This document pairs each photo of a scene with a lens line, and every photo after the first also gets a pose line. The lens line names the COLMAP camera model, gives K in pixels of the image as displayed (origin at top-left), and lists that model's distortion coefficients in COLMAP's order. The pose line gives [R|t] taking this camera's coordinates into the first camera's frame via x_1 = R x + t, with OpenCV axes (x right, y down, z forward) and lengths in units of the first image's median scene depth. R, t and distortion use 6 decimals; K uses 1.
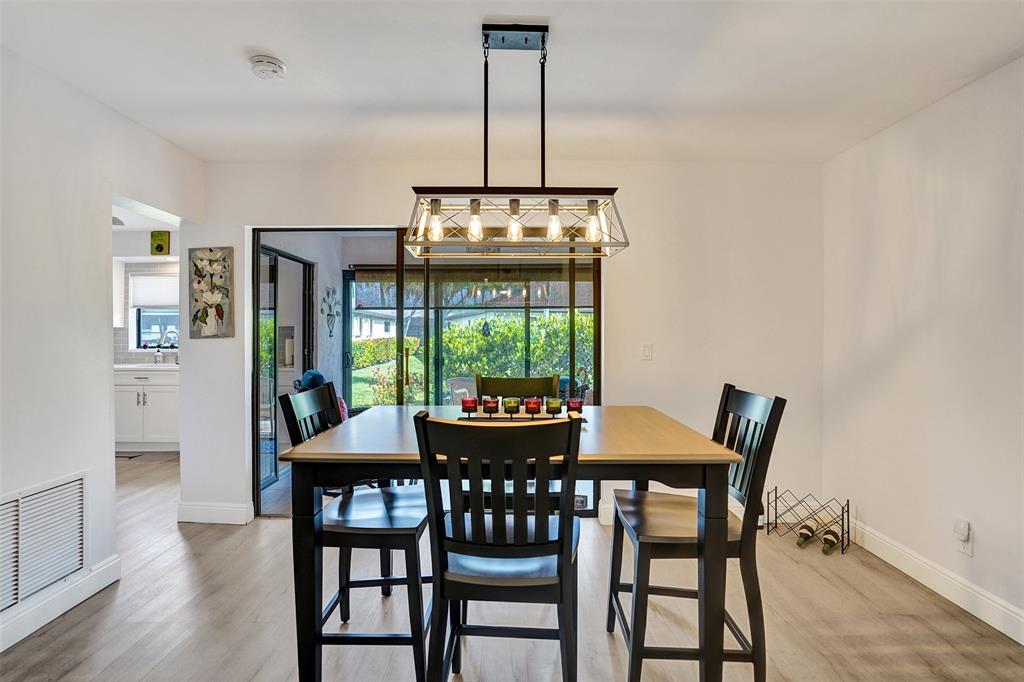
lens RADIAL K [[491.8, 0, 513.7], [0, 491.8, 335.6], [0, 0, 1]] dist [-0.048808, 0.021957]
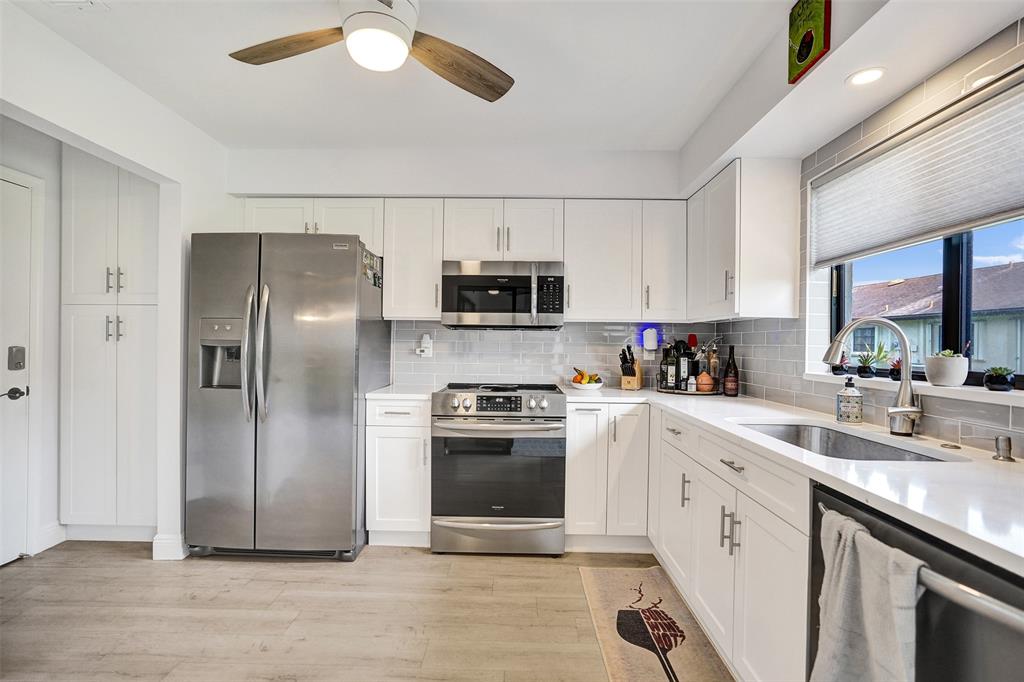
lens RADIAL K [[491.8, 0, 512.3], [0, 491.8, 343.0], [0, 0, 1]] dist [-0.048808, 0.021957]
pose [[-0.006194, -0.001923, -0.999979, -0.428130], [-0.014334, 0.999896, -0.001834, 0.008717], [0.999878, 0.014322, -0.006221, 0.813647]]
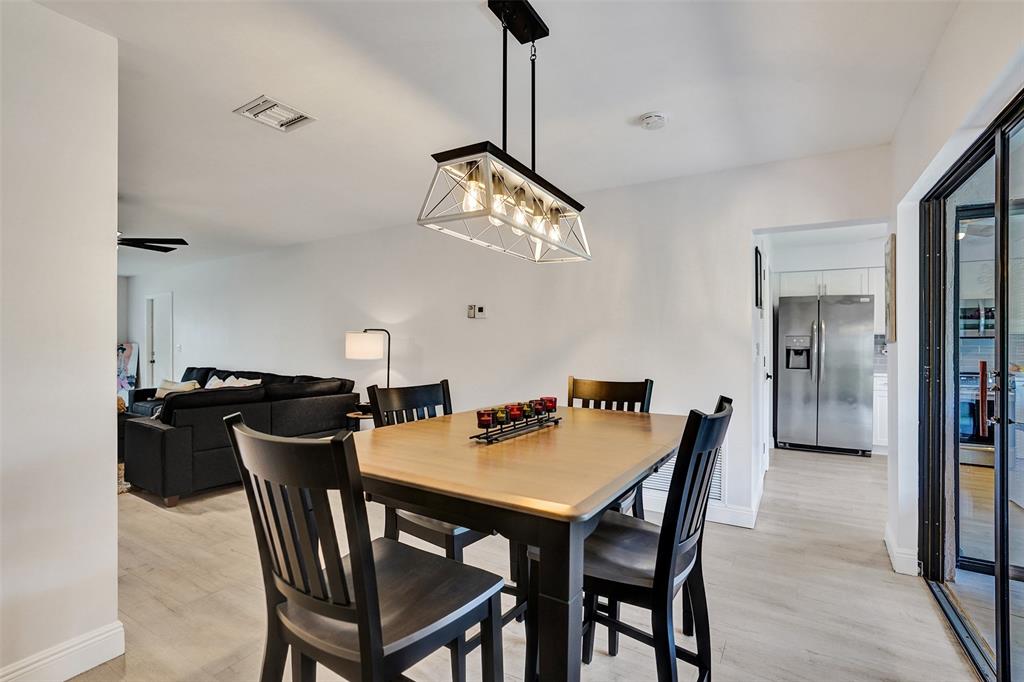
lens RADIAL K [[491.8, 0, 502.1], [0, 491.8, 342.7], [0, 0, 1]] dist [-0.048808, 0.021957]
pose [[-0.507758, -0.004076, -0.861490, 0.286799], [-0.005896, 0.999982, -0.001256, 0.006418], [0.861479, 0.004441, -0.507773, 0.506731]]
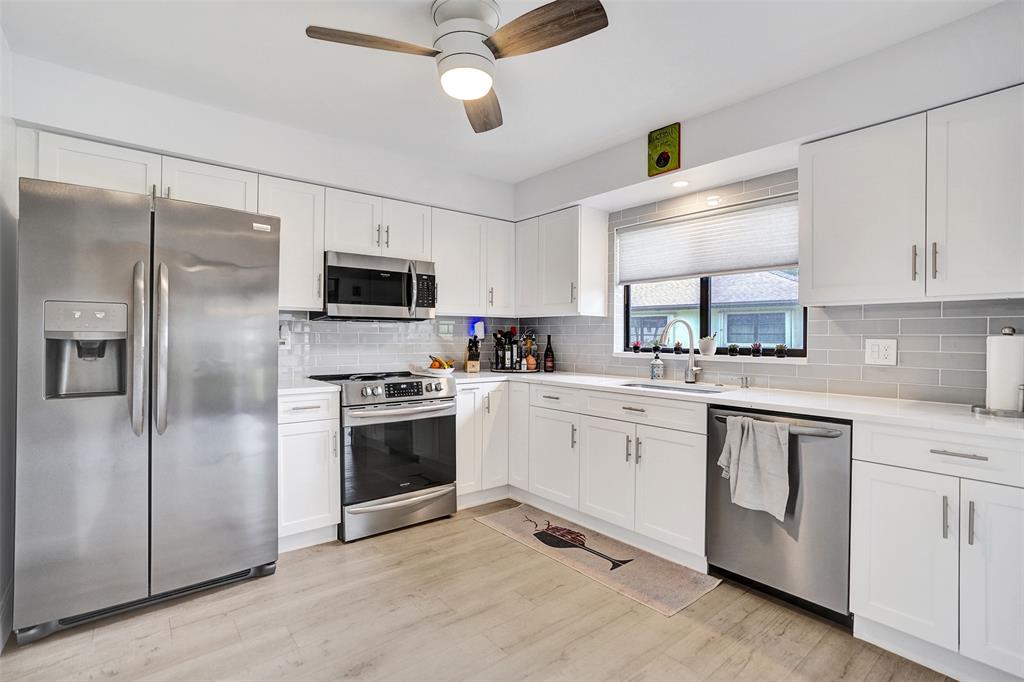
lens RADIAL K [[491.8, 0, 517.0], [0, 491.8, 338.4], [0, 0, 1]] dist [-0.048808, 0.021957]
pose [[0.649981, 0.005574, -0.759930, -0.434159], [-0.006625, 0.999977, 0.001668, 0.011286], [0.759922, 0.003950, 0.650003, 0.535438]]
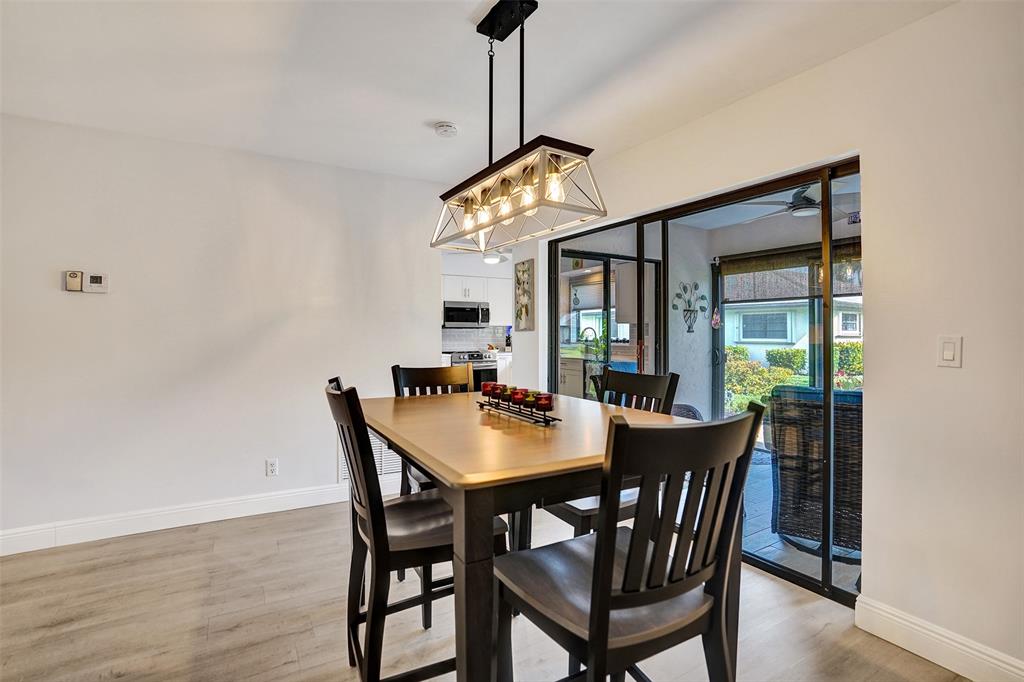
lens RADIAL K [[491.8, 0, 516.0], [0, 491.8, 336.9], [0, 0, 1]] dist [-0.048808, 0.021957]
pose [[0.518002, 0.006137, -0.855358, 0.295241], [-0.004667, 0.999980, 0.004348, 0.009030], [0.855367, 0.001740, 0.518020, 0.184102]]
